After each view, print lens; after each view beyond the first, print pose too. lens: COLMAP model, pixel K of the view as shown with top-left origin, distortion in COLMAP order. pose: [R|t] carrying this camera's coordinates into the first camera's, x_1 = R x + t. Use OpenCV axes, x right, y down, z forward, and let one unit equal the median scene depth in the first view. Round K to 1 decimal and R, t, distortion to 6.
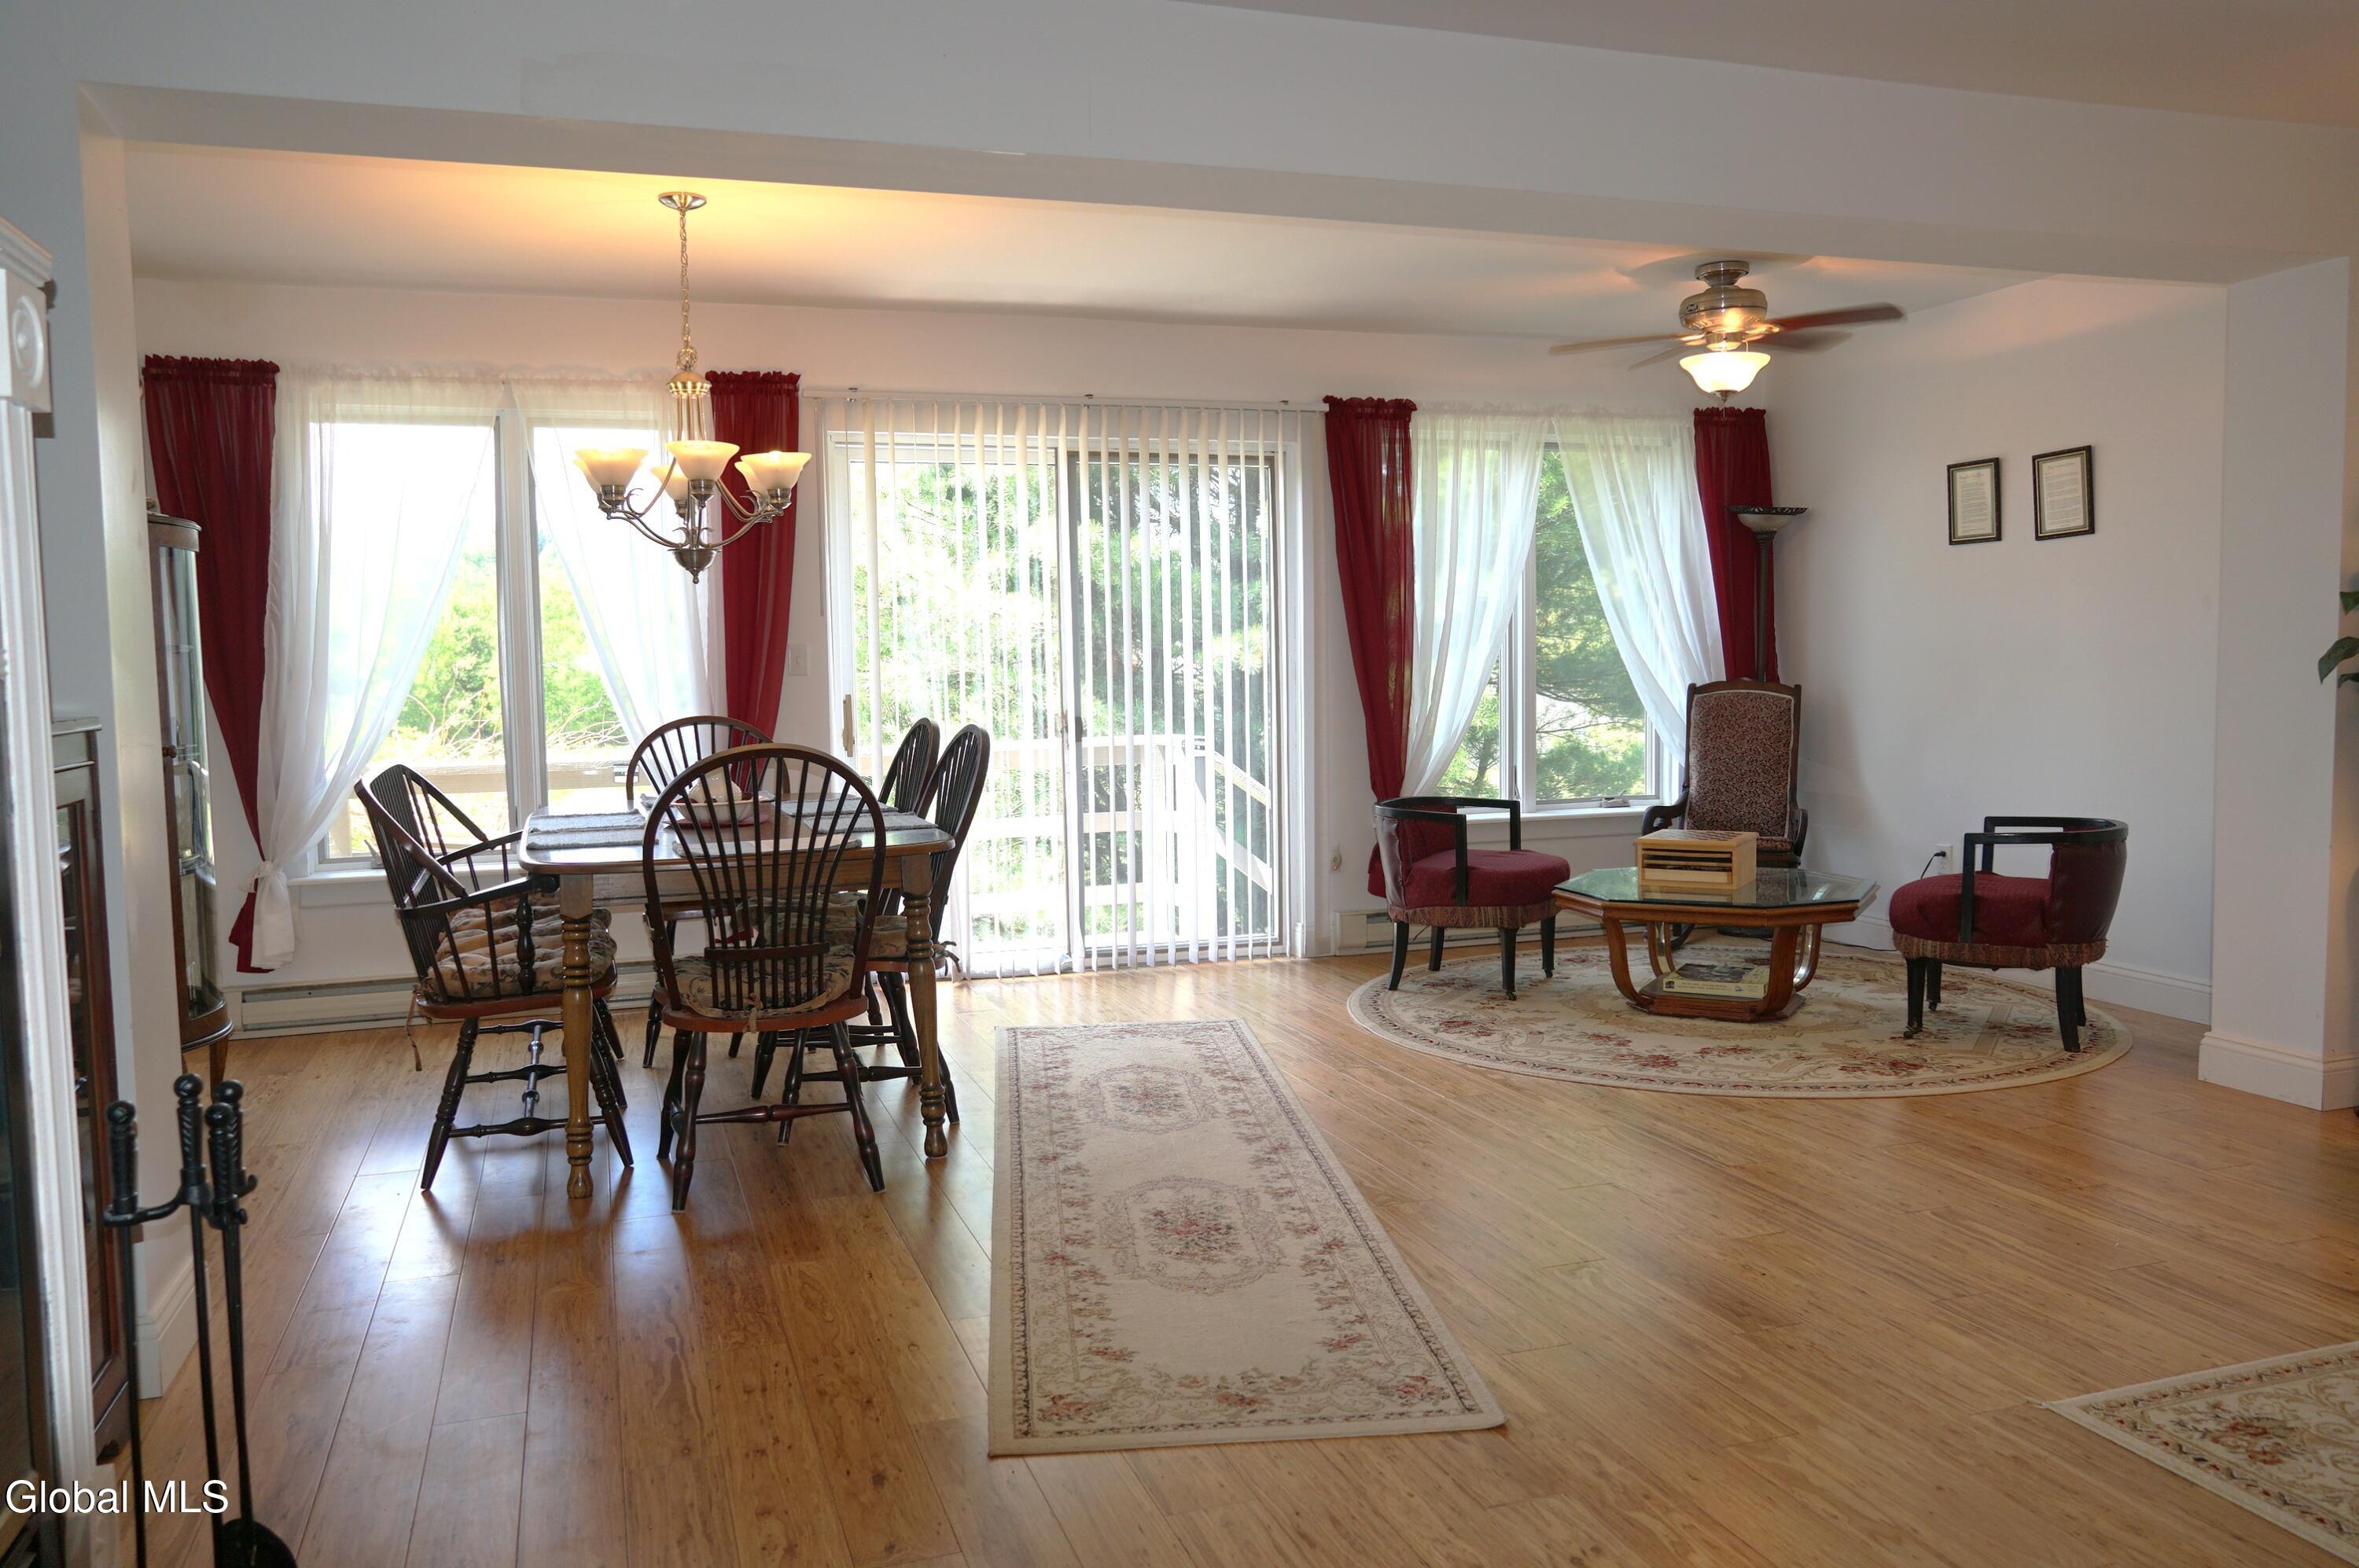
lens RADIAL K [[1776.4, 0, 1180.8], [0, 1776.4, 776.4], [0, 0, 1]] dist [-0.039097, 0.065825]
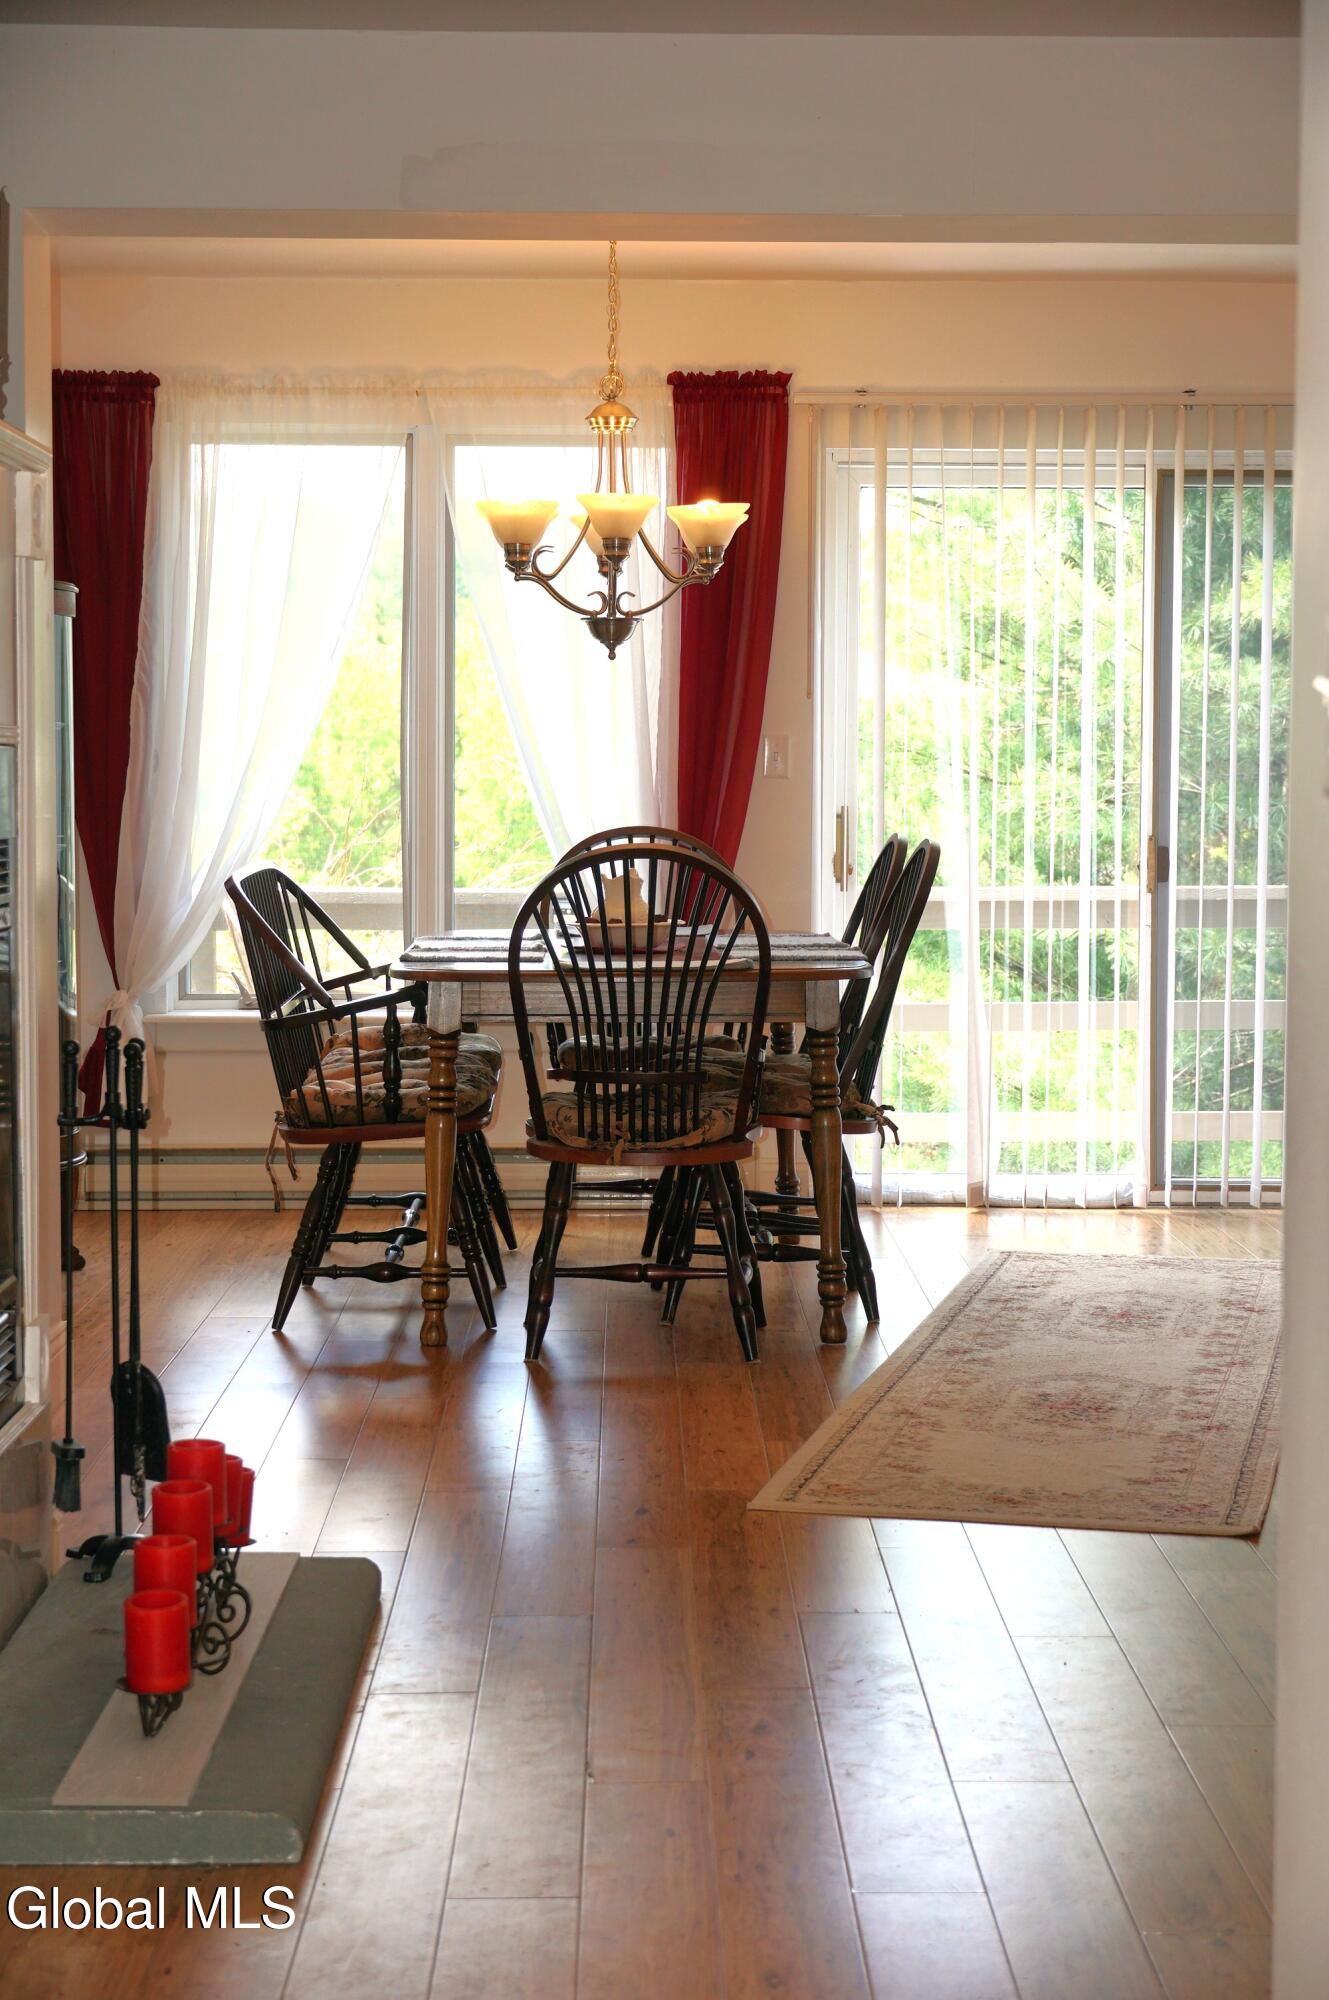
lens RADIAL K [[3648.3, 0, 607.4], [0, 3648.3, 1151.9], [0, 0, 1]] dist [0.013628, 0.066496]
pose [[0.944412, 0.057290, -0.323735, 0.237986], [-0.045112, 0.997968, 0.045002, 0.036170], [0.325655, -0.027896, 0.945077, -0.508646]]
